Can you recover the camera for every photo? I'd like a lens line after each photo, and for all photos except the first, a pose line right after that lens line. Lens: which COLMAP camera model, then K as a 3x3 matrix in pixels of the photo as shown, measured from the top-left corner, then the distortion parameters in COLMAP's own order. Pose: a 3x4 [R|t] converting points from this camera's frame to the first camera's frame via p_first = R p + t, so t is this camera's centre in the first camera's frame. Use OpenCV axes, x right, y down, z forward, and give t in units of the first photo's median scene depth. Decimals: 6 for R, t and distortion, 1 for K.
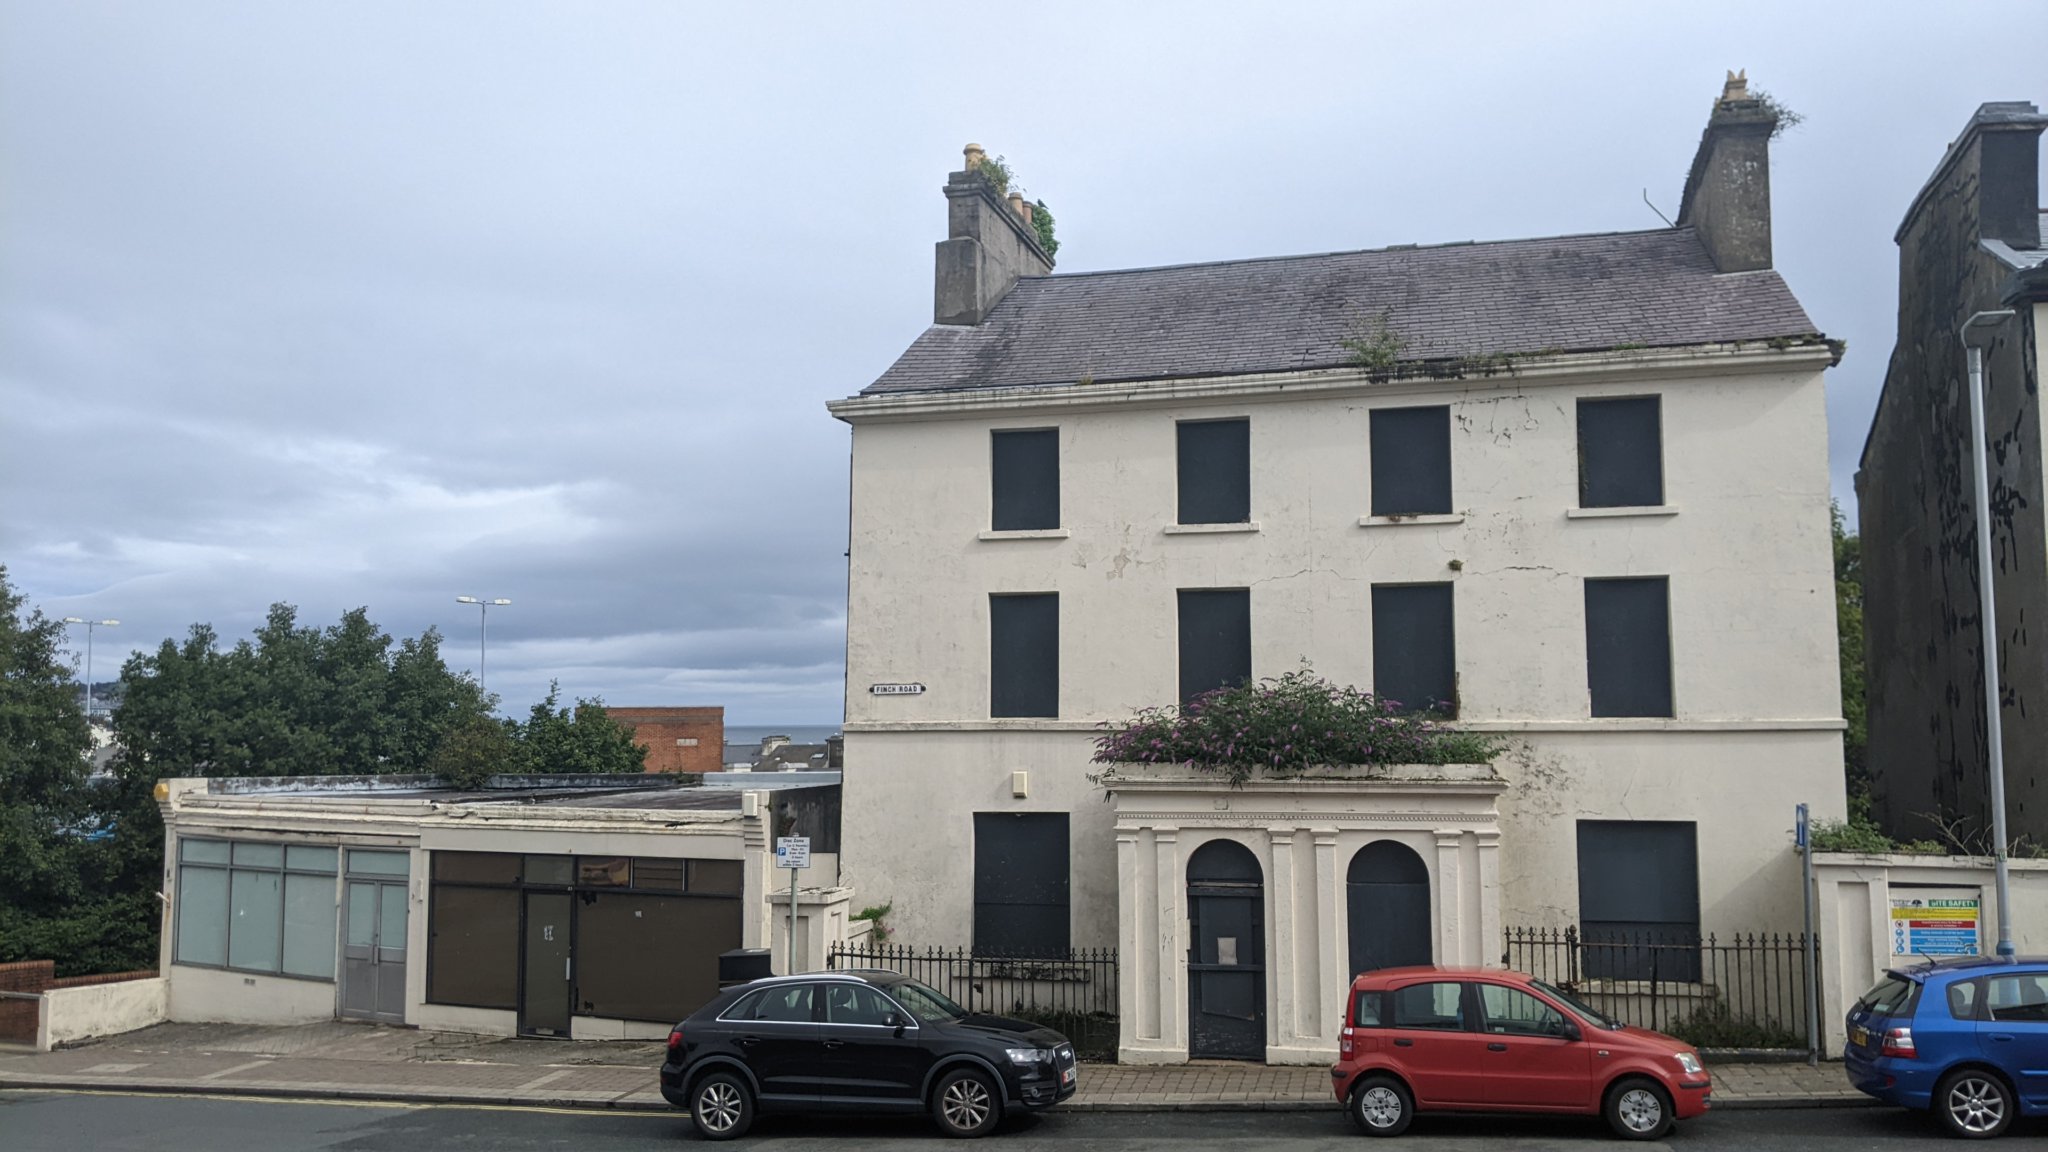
lens RADIAL K [[1609.2, 0, 1060.5], [0, 1609.2, 583.2], [0, 0, 1]] dist [0.111571, -0.243734]
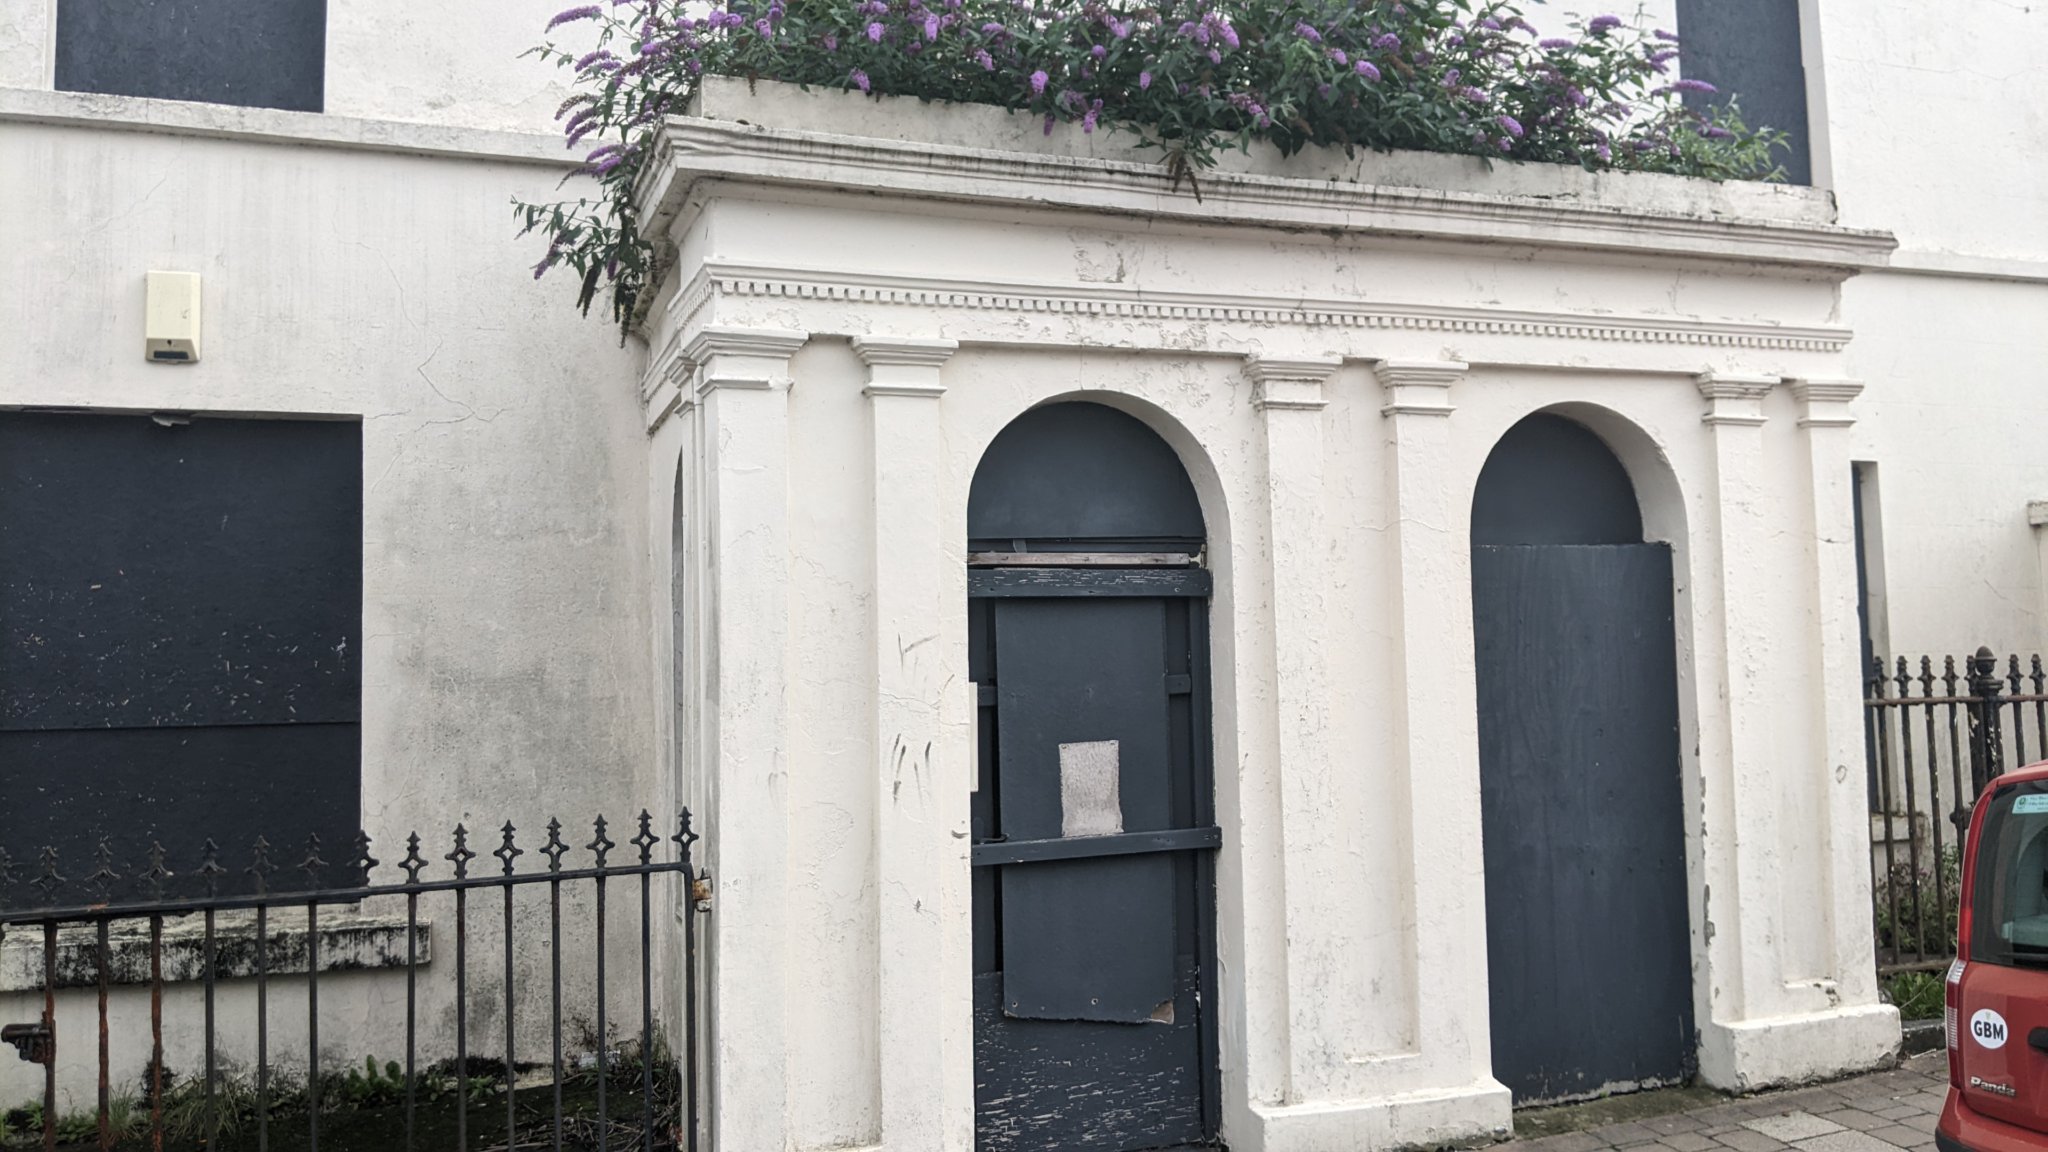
lens RADIAL K [[1621.8, 0, 1062.7], [0, 1621.8, 548.1], [0, 0, 1]] dist [0.103719, -0.204385]
pose [[0.845245, 0.023910, 0.533844, -0.047681], [-0.029820, 0.999552, 0.002447, 0.166039], [-0.533546, -0.017988, 0.845580, 0.686837]]
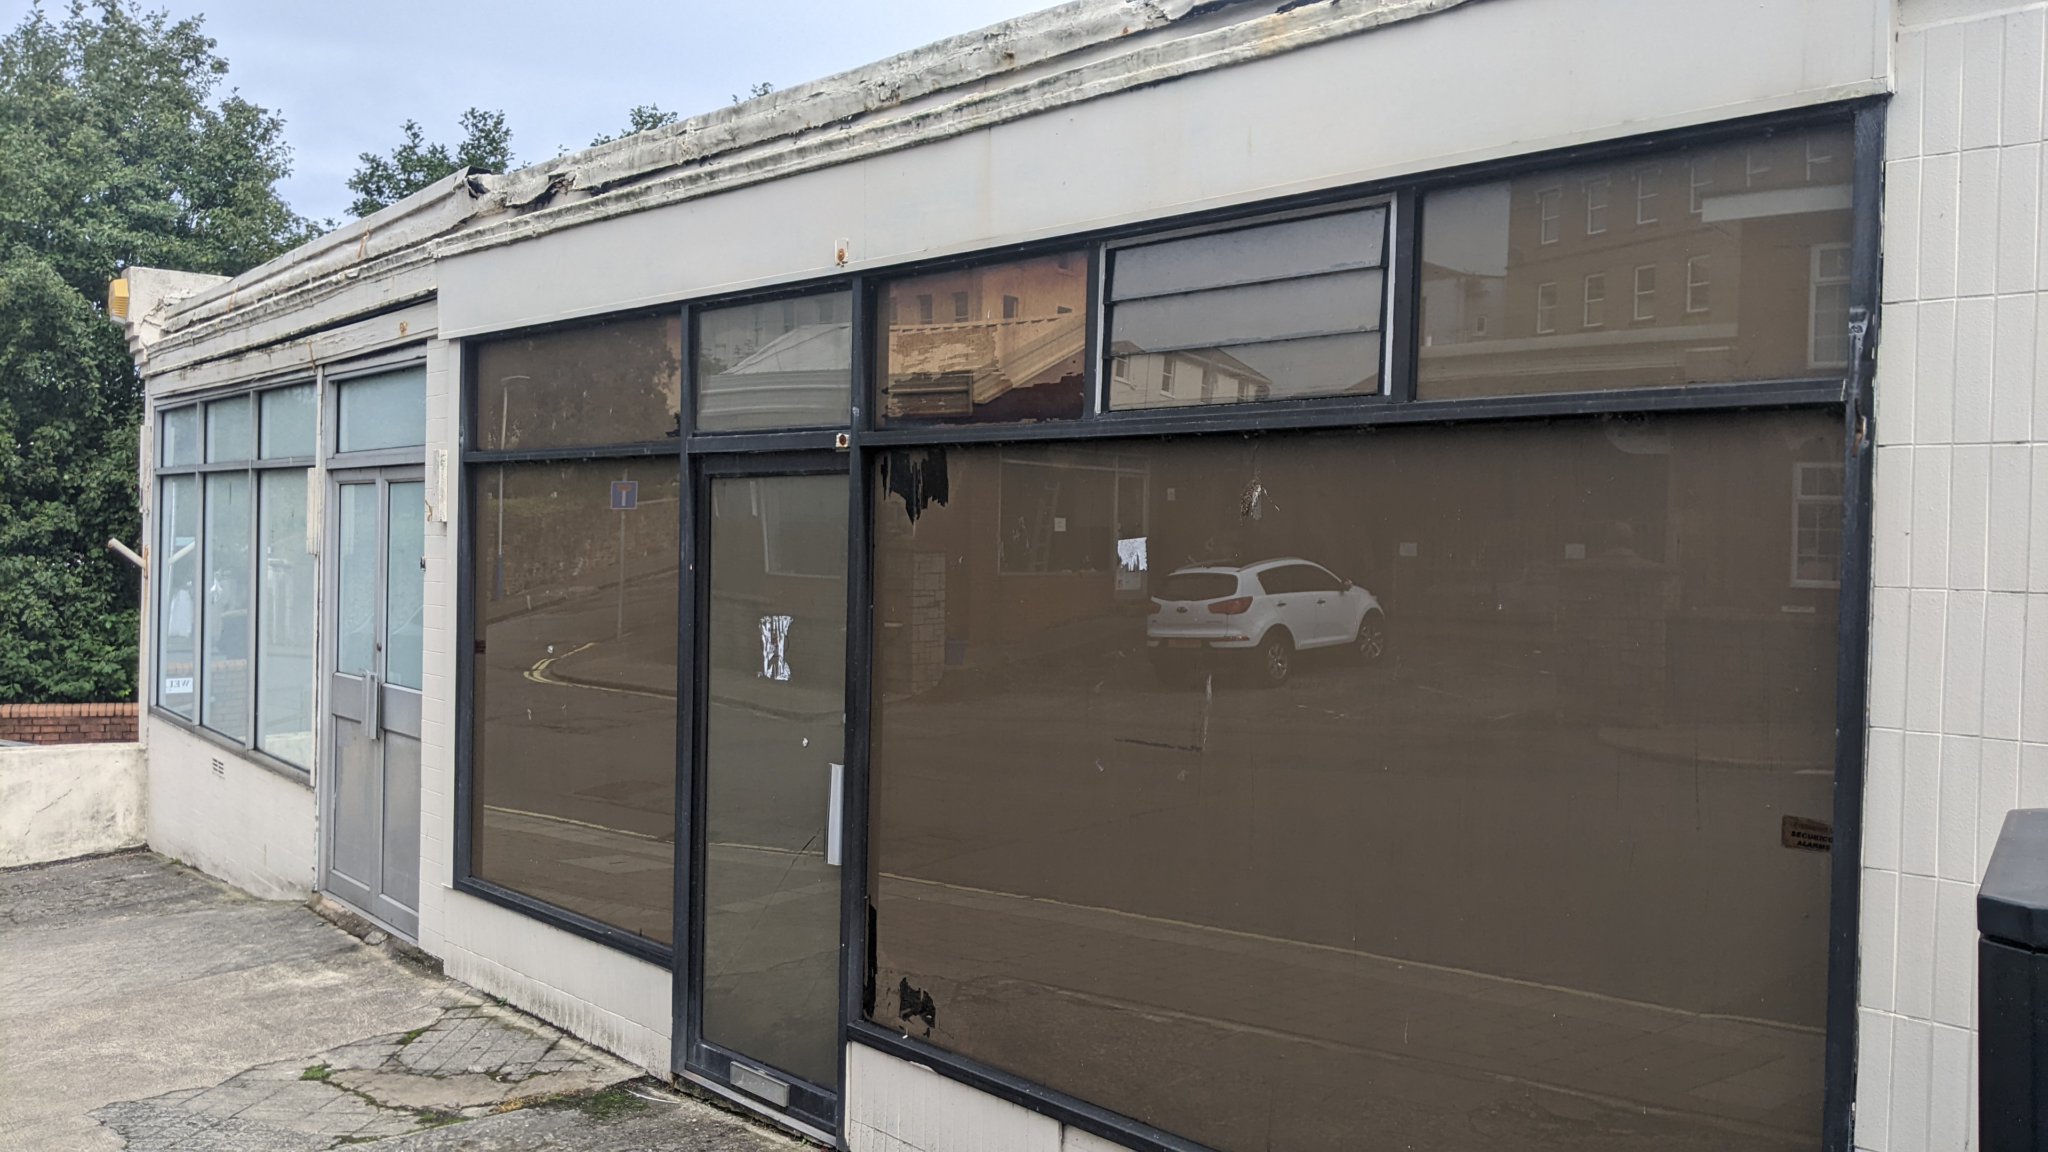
lens RADIAL K [[1609.2, 0, 1060.5], [0, 1609.2, 583.2], [0, 0, 1]] dist [0.111571, -0.243734]
pose [[0.921283, 0.033509, -0.387447, -0.218159], [0.005390, 0.995085, 0.098880, 0.207489], [0.388856, -0.093185, 0.916574, 0.915173]]
